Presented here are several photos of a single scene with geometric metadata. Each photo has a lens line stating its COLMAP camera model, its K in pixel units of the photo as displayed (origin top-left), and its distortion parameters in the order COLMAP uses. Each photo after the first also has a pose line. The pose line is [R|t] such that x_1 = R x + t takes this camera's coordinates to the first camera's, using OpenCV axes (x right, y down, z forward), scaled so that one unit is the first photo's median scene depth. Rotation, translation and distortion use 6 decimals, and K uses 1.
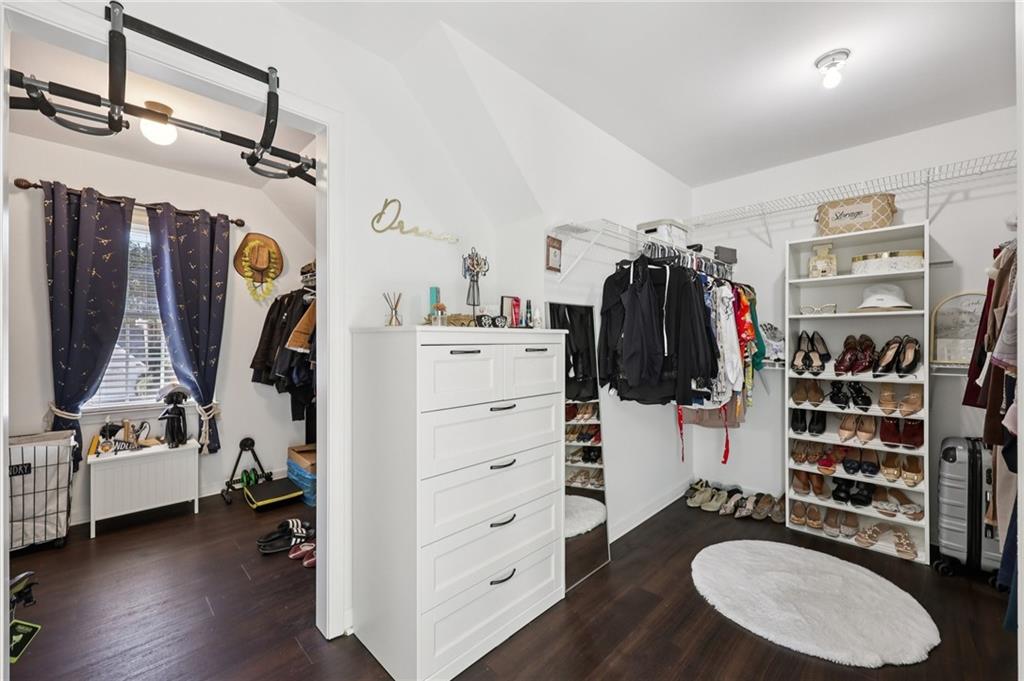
lens RADIAL K [[411.5, 0, 510.7], [0, 411.5, 342.2], [0, 0, 1]] dist [-0.001016, -0.000014]
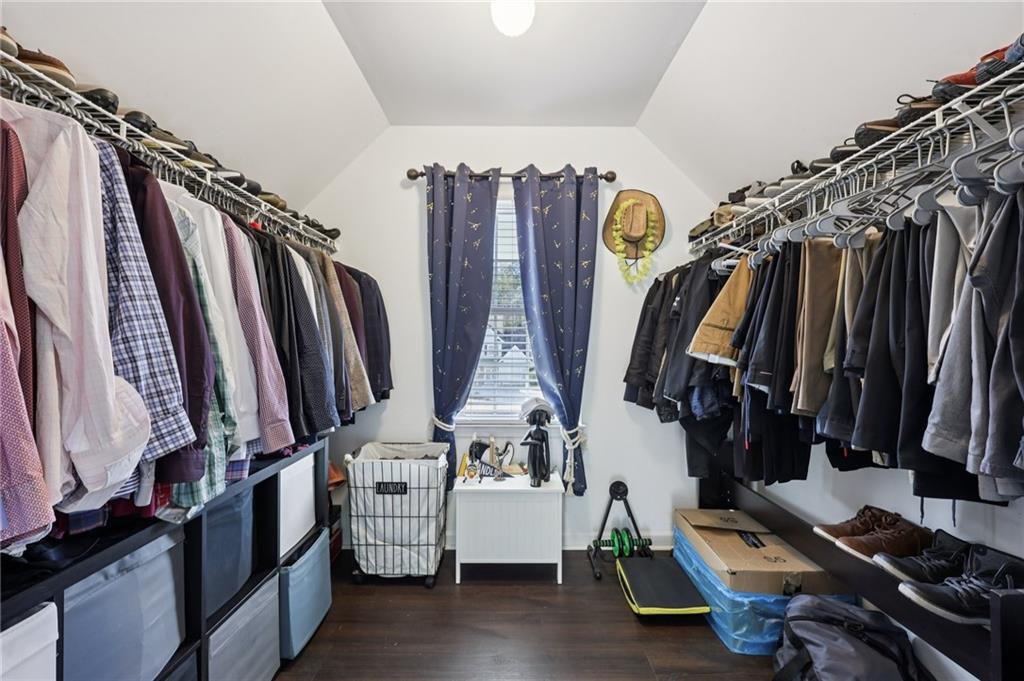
lens RADIAL K [[411.5, 0, 510.7], [0, 411.5, 342.2], [0, 0, 1]] dist [-0.001016, -0.000014]
pose [[0.711096, -0.000523, -0.703095, -0.311336], [-0.004112, 0.999980, -0.004903, 0.000852], [0.703083, 0.006378, 0.711079, 0.414976]]
